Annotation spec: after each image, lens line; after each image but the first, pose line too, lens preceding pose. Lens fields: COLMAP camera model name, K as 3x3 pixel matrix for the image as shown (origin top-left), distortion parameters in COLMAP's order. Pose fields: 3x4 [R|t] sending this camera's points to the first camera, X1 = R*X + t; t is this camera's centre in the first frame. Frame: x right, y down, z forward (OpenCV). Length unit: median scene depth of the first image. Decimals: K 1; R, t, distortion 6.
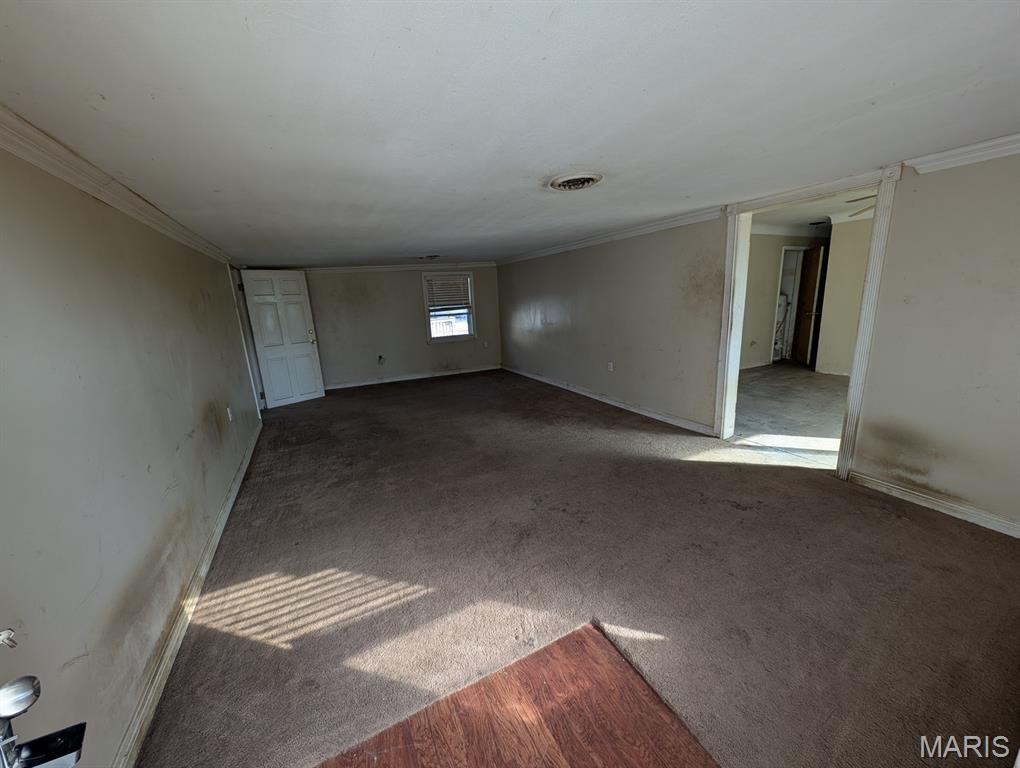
lens RADIAL K [[380.1, 0, 507.5], [0, 380.1, 380.7], [0, 0, 1]] dist [0.010110, -0.006279]
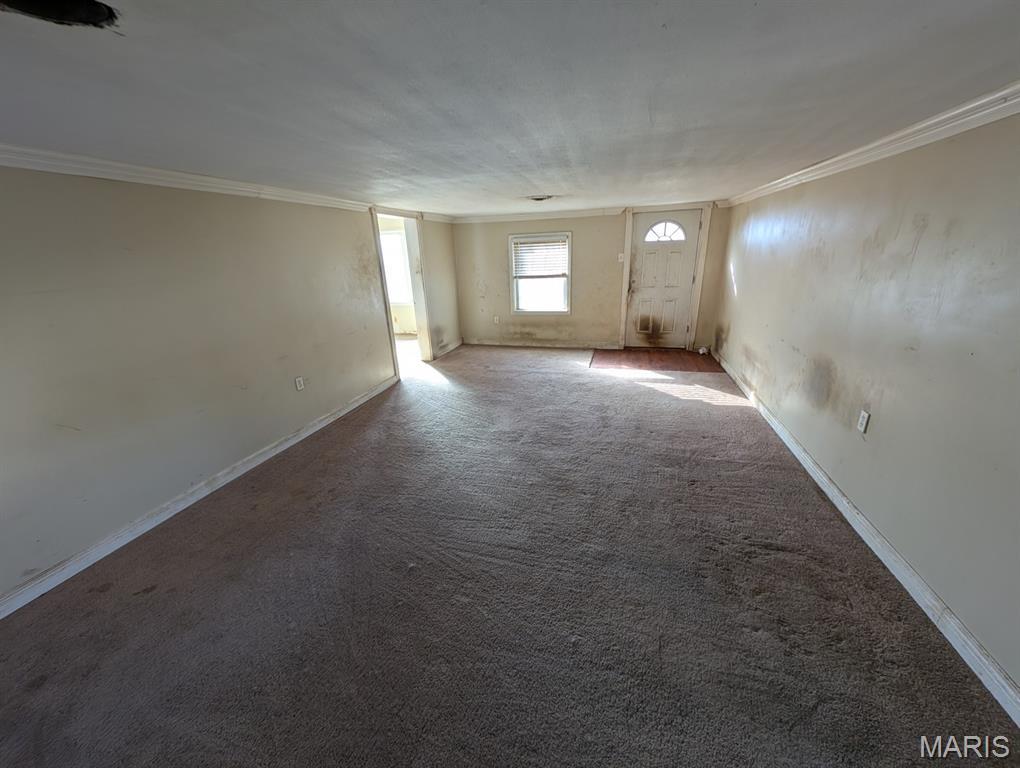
lens RADIAL K [[380.1, 0, 507.5], [0, 380.1, 380.7], [0, 0, 1]] dist [0.010110, -0.006279]
pose [[-0.723390, -0.147519, 0.674496, -1.089072], [0.224729, 0.873405, 0.432042, -0.590337], [-0.652843, 0.464114, -0.598661, 2.647702]]
